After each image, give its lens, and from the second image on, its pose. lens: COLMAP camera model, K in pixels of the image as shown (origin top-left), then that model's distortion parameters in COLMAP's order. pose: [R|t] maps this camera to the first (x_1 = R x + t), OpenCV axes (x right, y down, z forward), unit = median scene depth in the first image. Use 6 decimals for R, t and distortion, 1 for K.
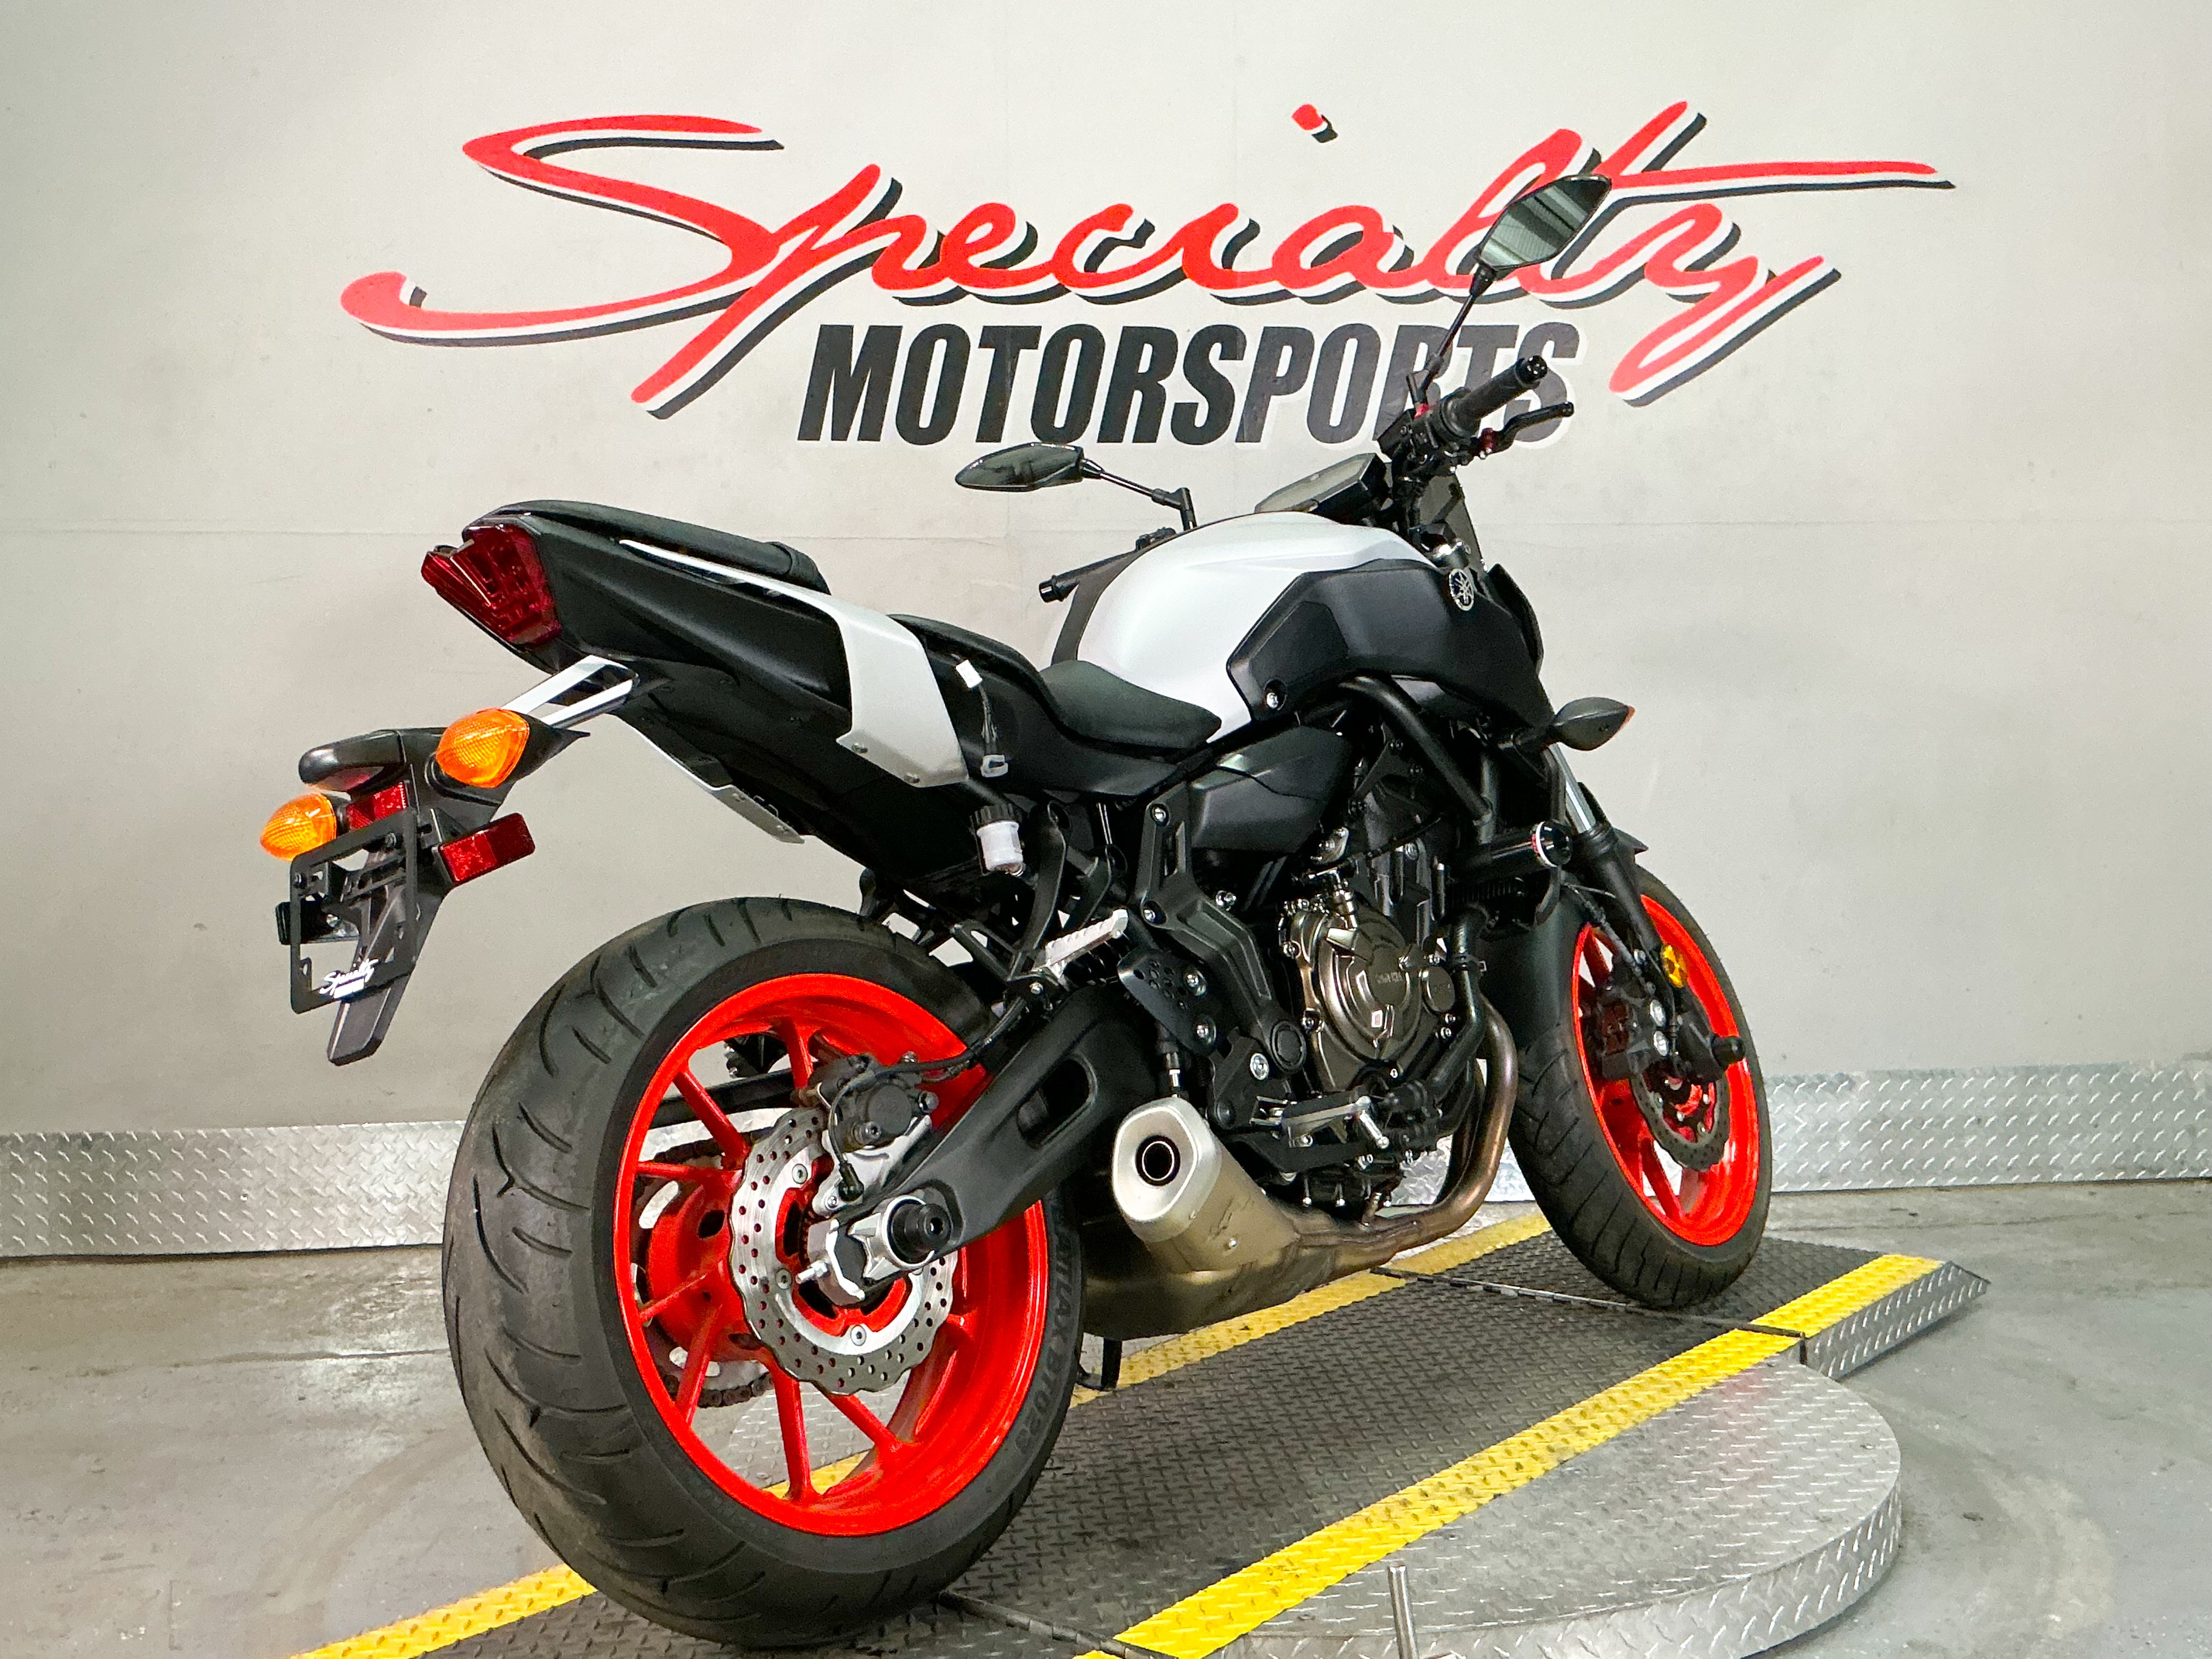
lens RADIAL K [[2340.5, 0, 1106.0], [0, 2340.5, 829.5], [0, 0, 1]] dist [0.188911, -0.438567]
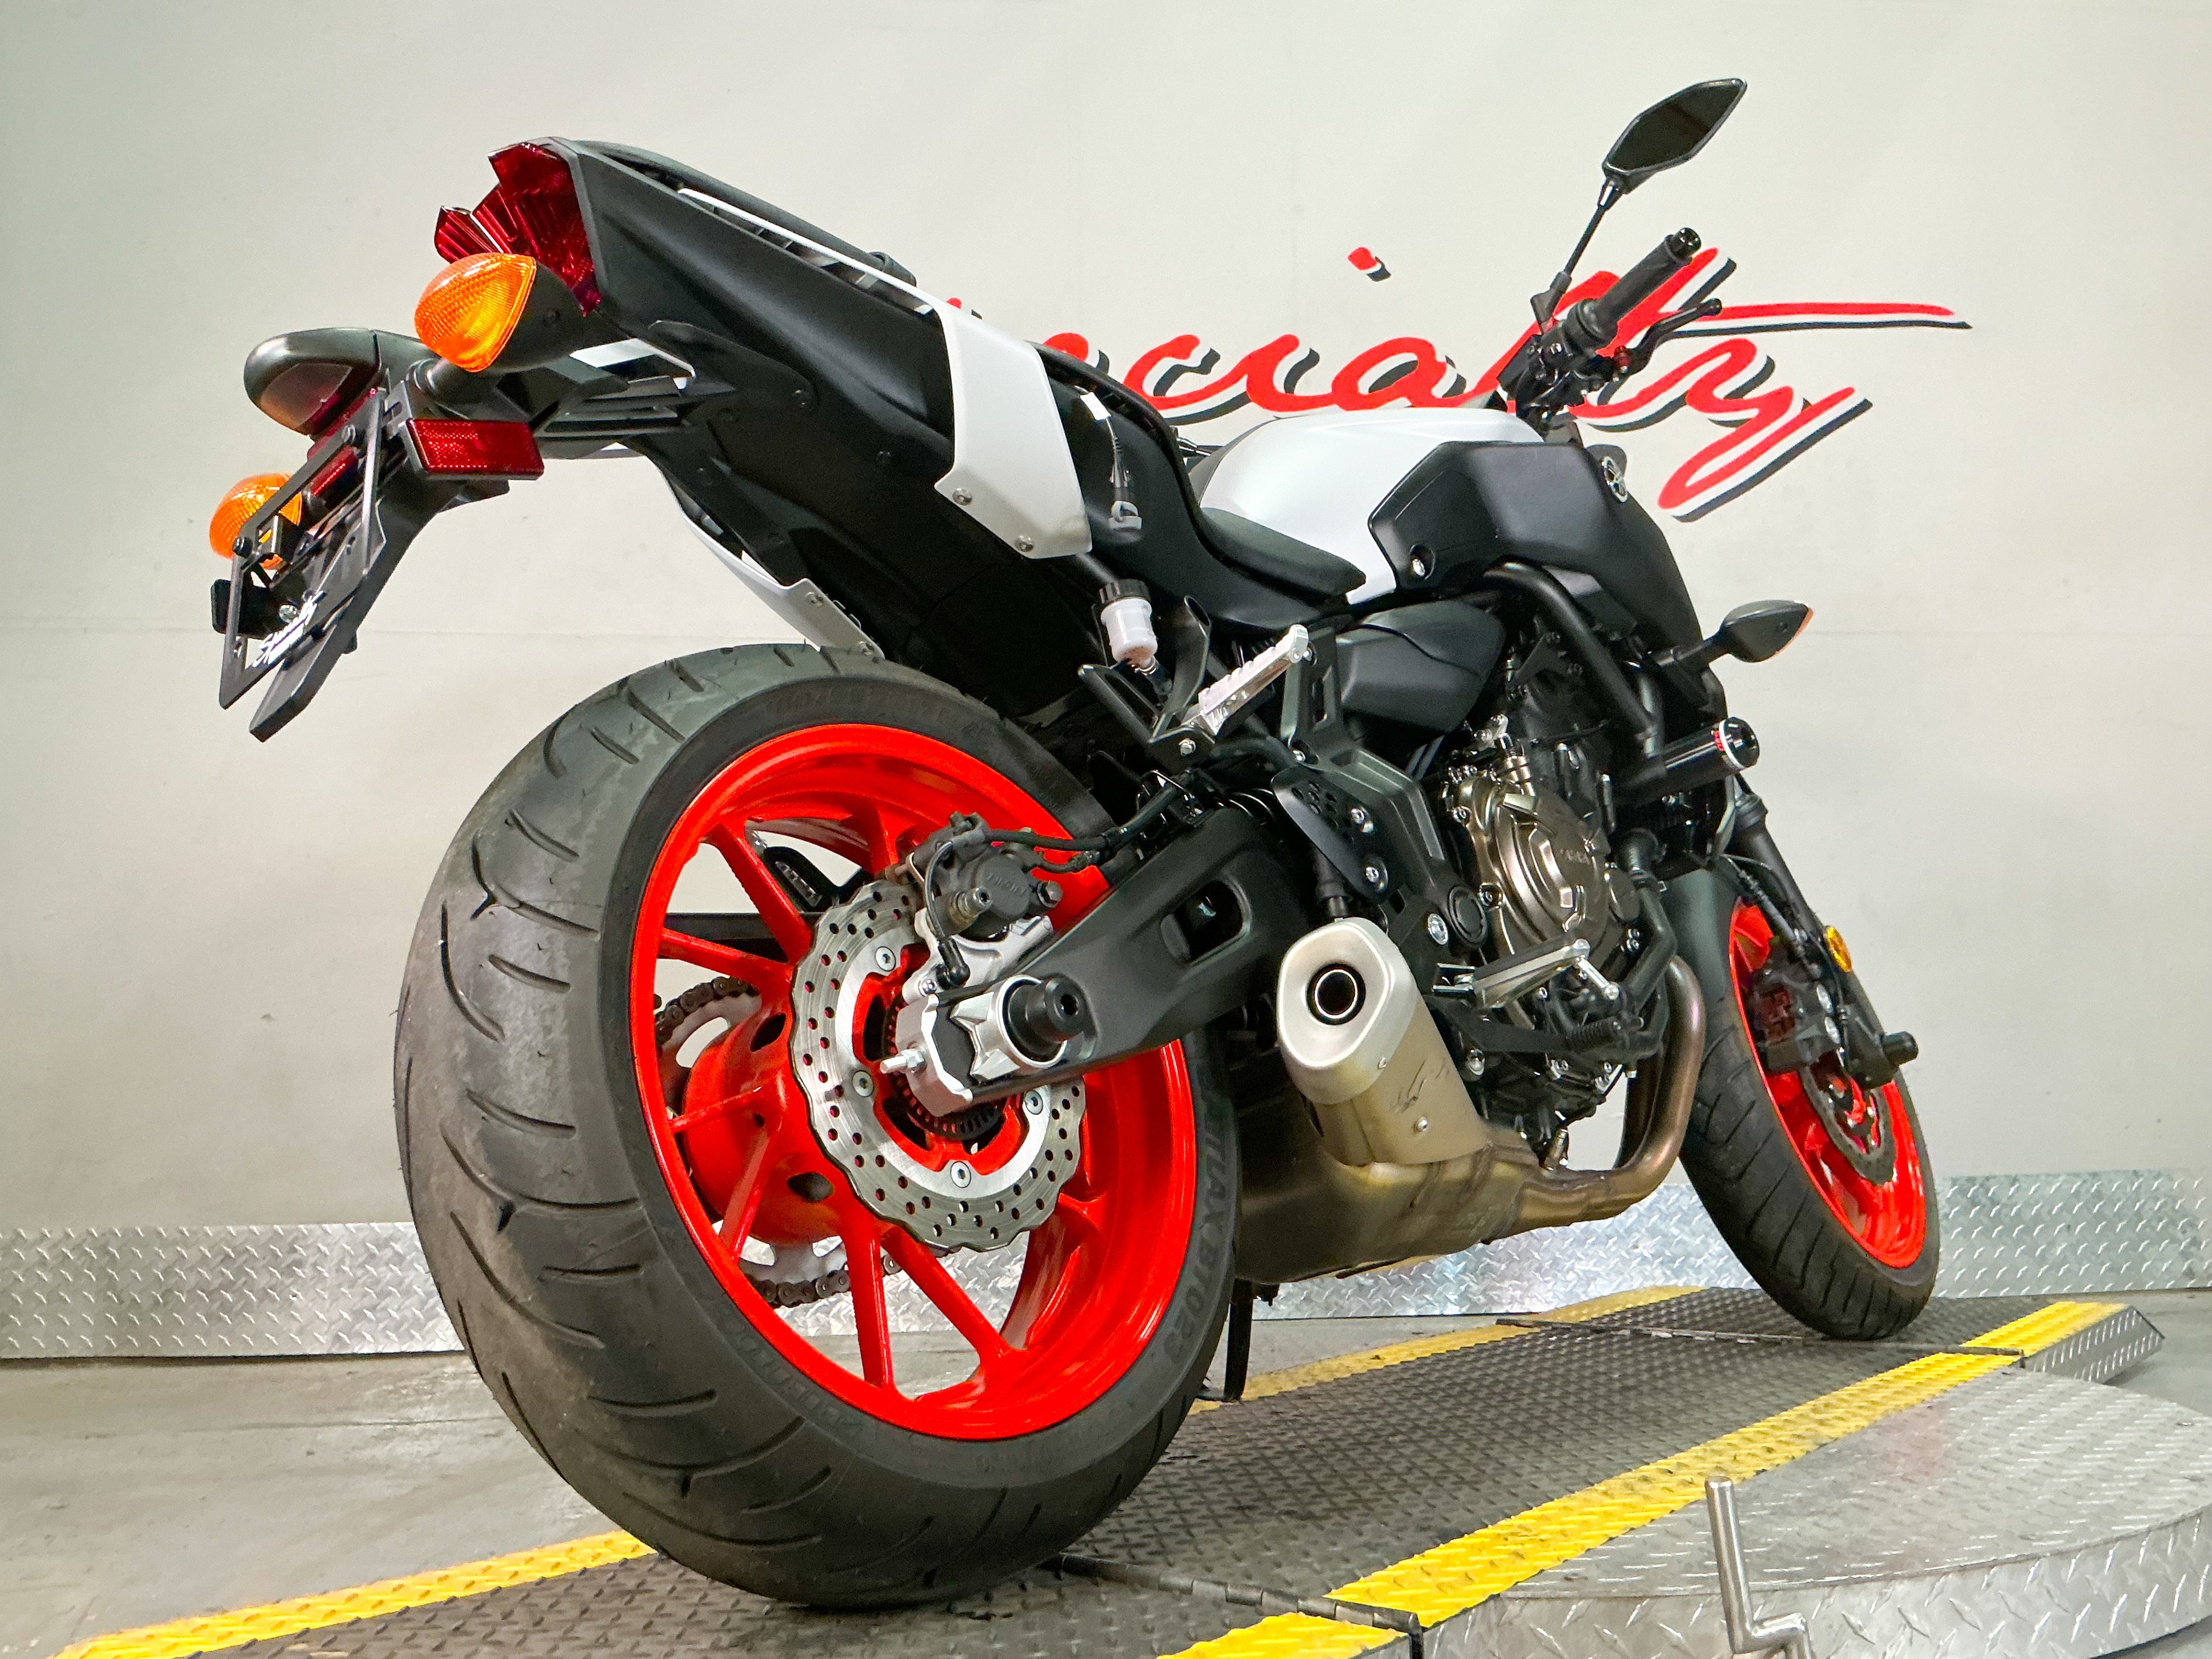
lens RADIAL K [[1925.8, 0, 1106.0], [0, 1925.8, 829.5], [0, 0, 1]] dist [0.163035, -0.337518]
pose [[0.999983, -0.002868, -0.005045, -0.027159], [0.001969, 0.985451, -0.169947, 0.103450], [0.005459, 0.169934, 0.985440, 0.185227]]
